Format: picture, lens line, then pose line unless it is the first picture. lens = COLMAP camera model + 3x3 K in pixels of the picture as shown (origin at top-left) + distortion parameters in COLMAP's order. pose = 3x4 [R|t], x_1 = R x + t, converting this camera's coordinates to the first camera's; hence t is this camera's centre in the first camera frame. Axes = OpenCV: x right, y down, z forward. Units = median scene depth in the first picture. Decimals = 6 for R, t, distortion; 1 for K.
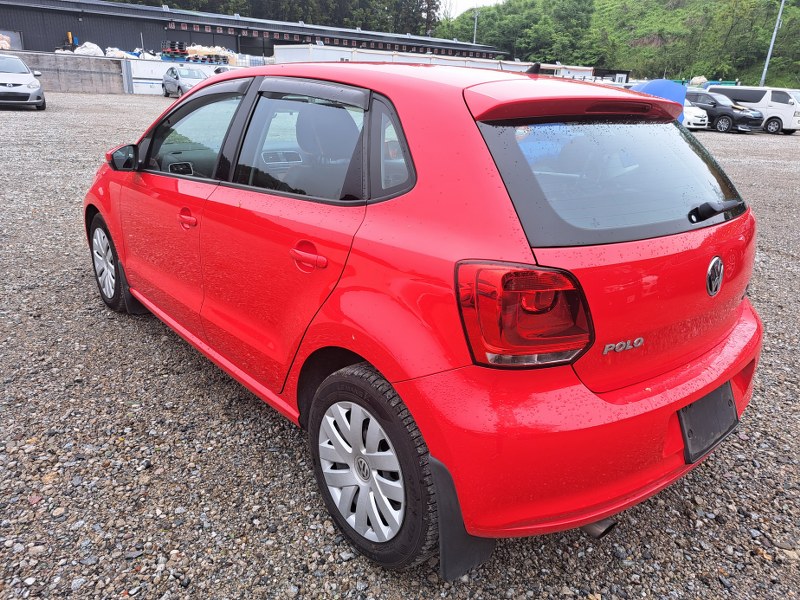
lens RADIAL K [[579.2, 0, 400.0], [0, 579.2, 300.0], [0, 0, 1]] dist [0.003496, 0.000555]
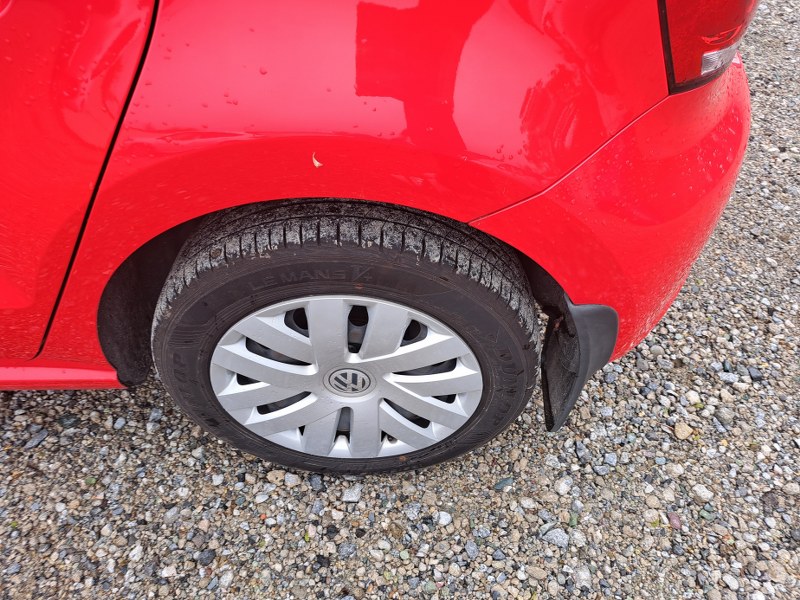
lens RADIAL K [[586.3, 0, 401.3], [0, 586.3, 303.7], [0, 0, 1]] dist [0.002547, -0.006073]
pose [[0.655369, -0.579719, 0.484166, -0.234180], [0.248459, 0.770810, 0.586618, -0.061351], [-0.713274, -0.264156, 0.649201, 0.594166]]
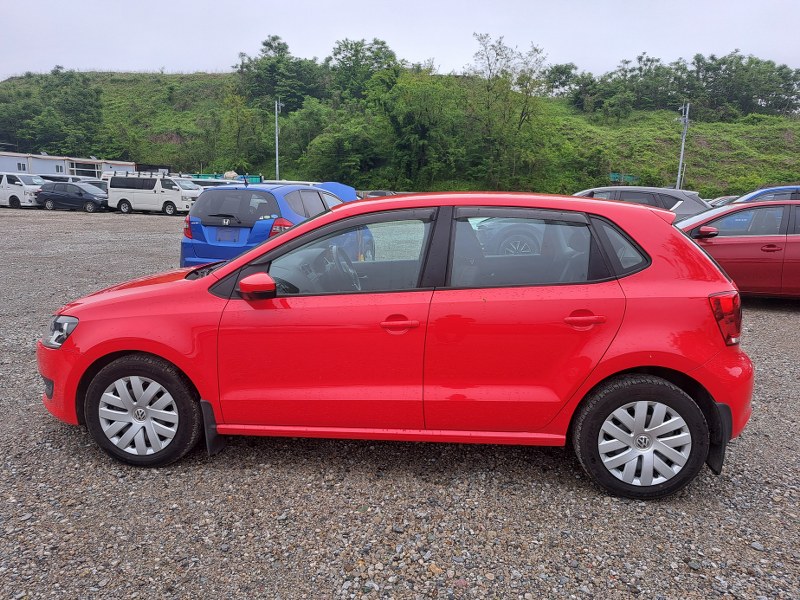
lens RADIAL K [[586.3, 0, 401.3], [0, 586.3, 303.7], [0, 0, 1]] dist [0.002547, -0.006073]
pose [[0.720196, -0.150114, 0.677335, -1.462072], [0.244840, 0.968486, -0.045693, -0.152322], [-0.649131, 0.198746, 0.734254, 0.166198]]
